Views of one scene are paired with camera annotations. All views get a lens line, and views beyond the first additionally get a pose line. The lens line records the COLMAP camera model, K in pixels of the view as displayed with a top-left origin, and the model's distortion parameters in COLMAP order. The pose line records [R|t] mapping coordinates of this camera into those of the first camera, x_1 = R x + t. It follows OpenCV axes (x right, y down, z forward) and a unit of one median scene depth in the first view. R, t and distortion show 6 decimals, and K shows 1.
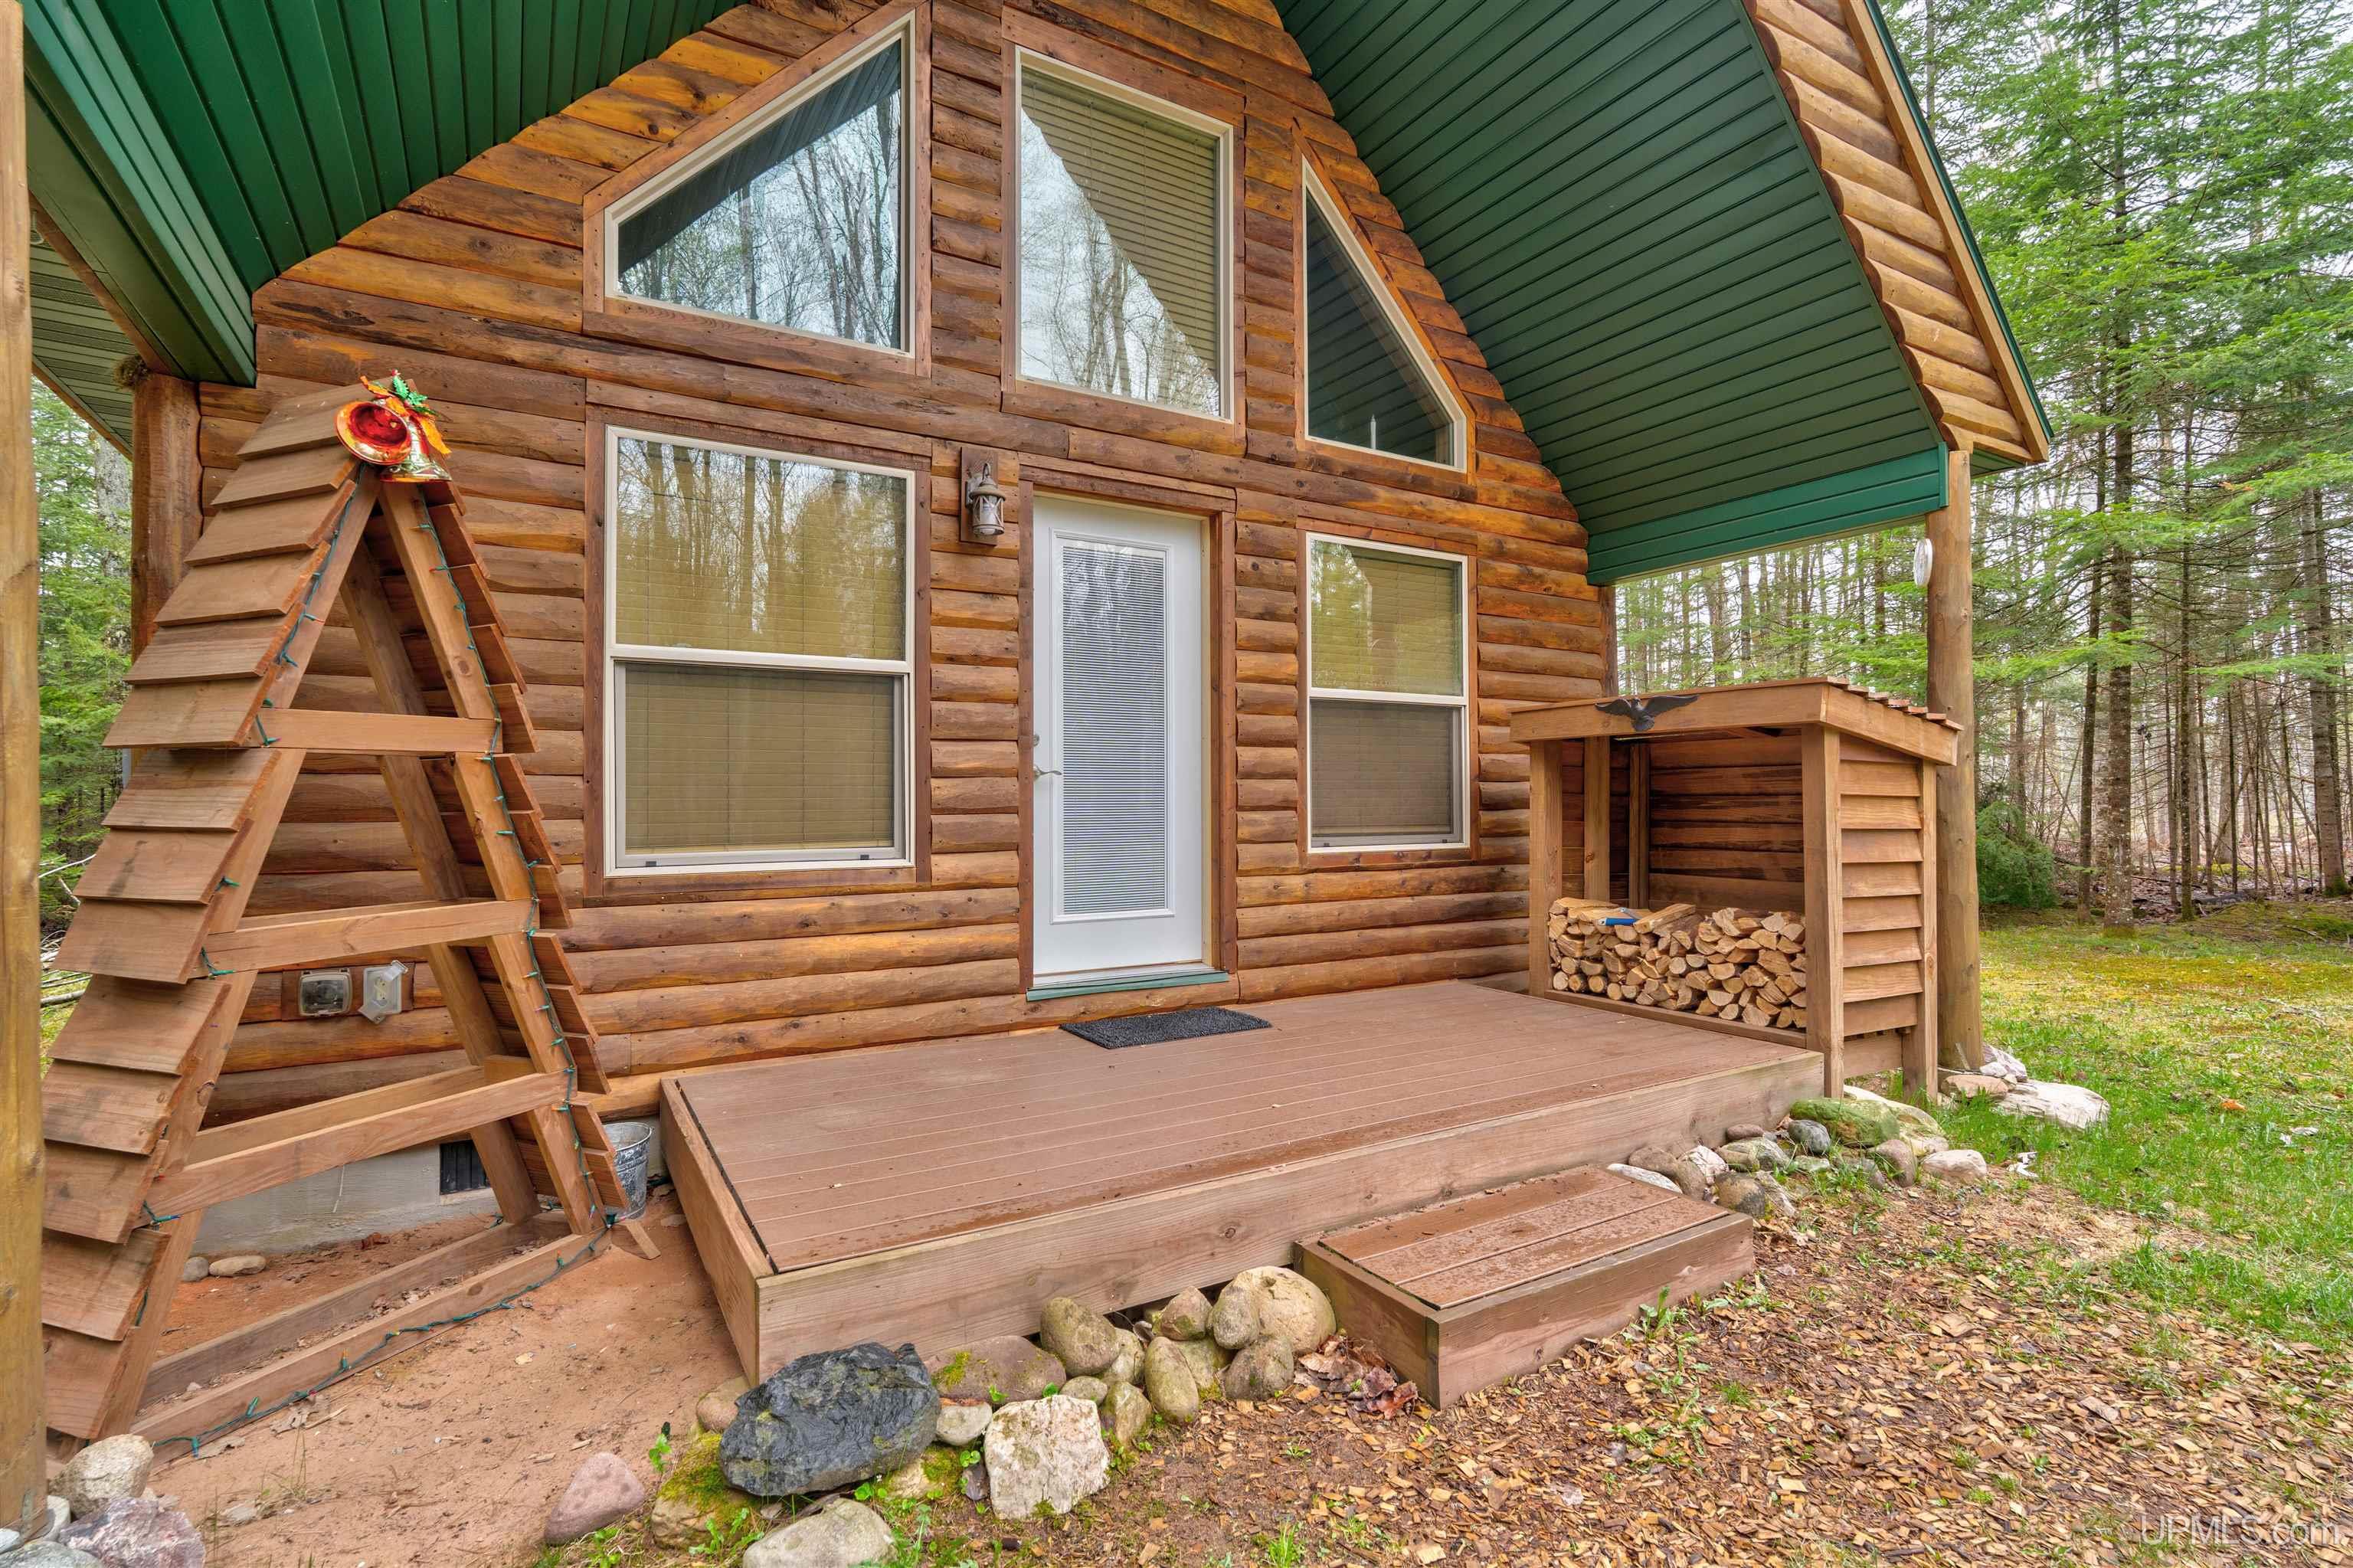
lens RADIAL K [[1125.0, 0, 1176.5], [0, 1125.0, 784.0], [0, 0, 1]] dist [0.000214, -0.000082]
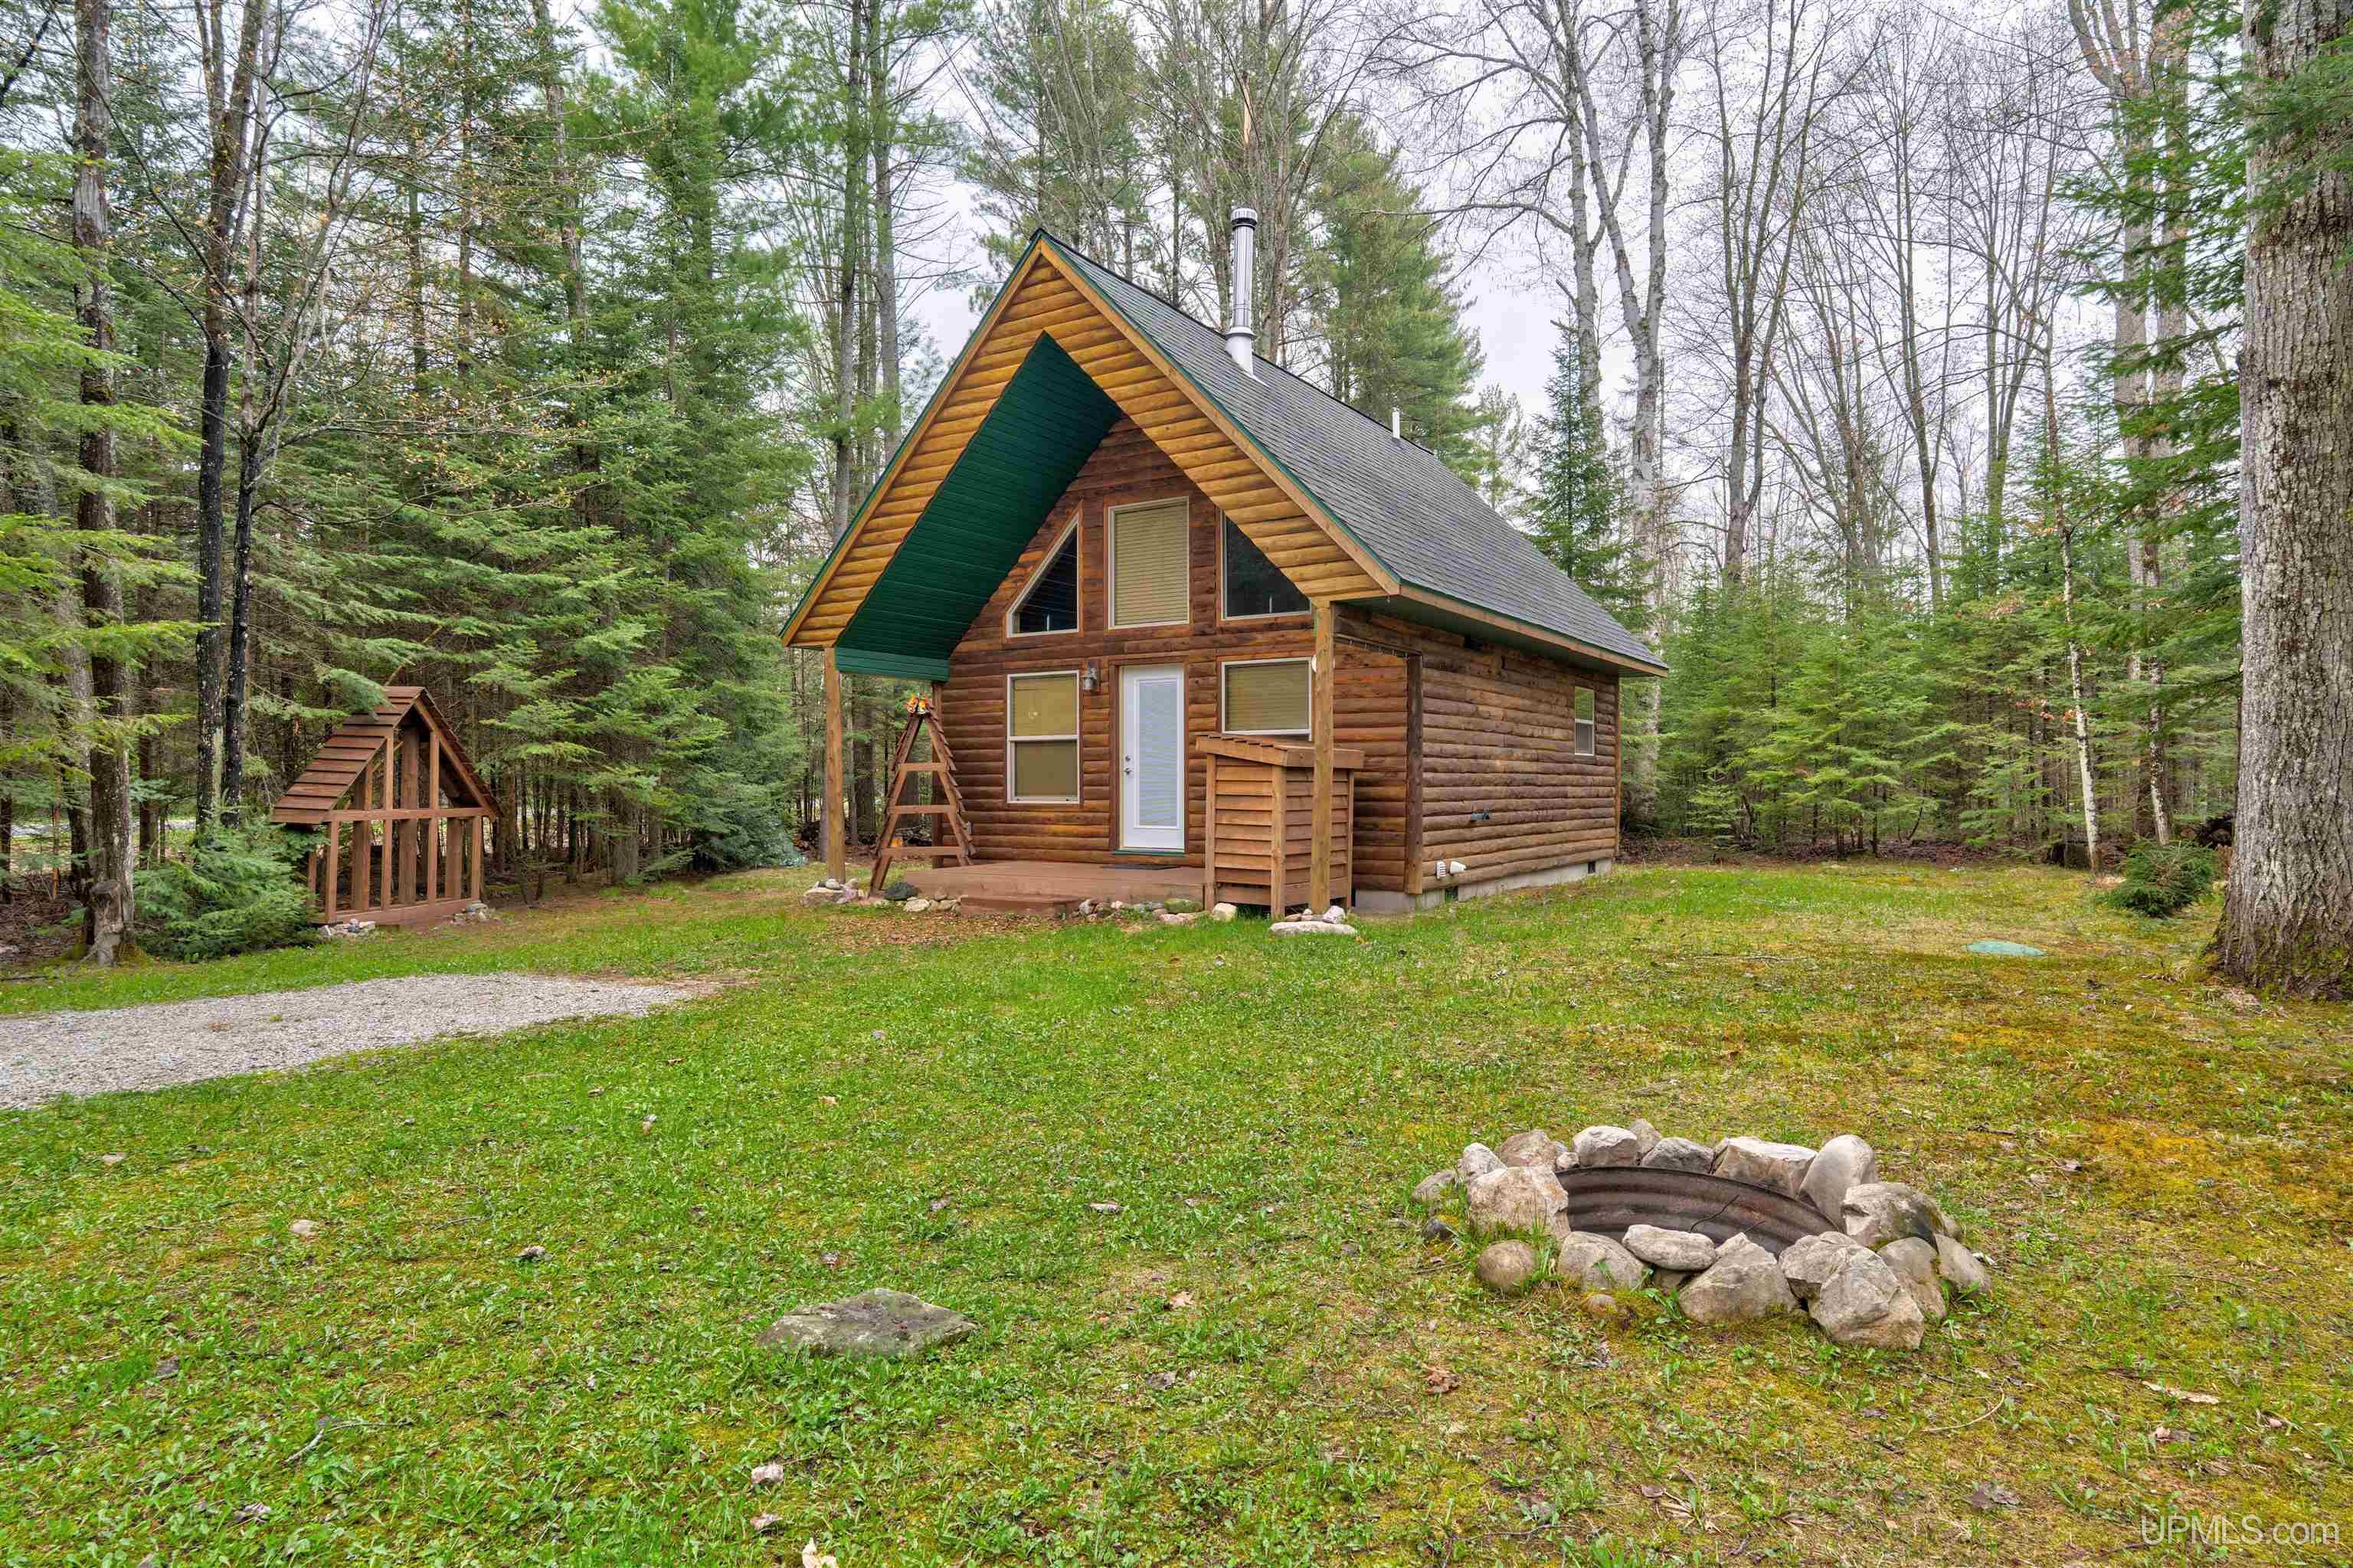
lens RADIAL K [[1286.9, 0, 1176.5], [0, 1286.9, 784.0], [0, 0, 1]] dist [-0.000039, -0.000007]
pose [[0.436662, 0.004790, -0.899613, 2.902464], [0.016283, 0.999780, 0.013227, -0.019064], [0.899478, -0.020424, 0.436488, -0.249879]]
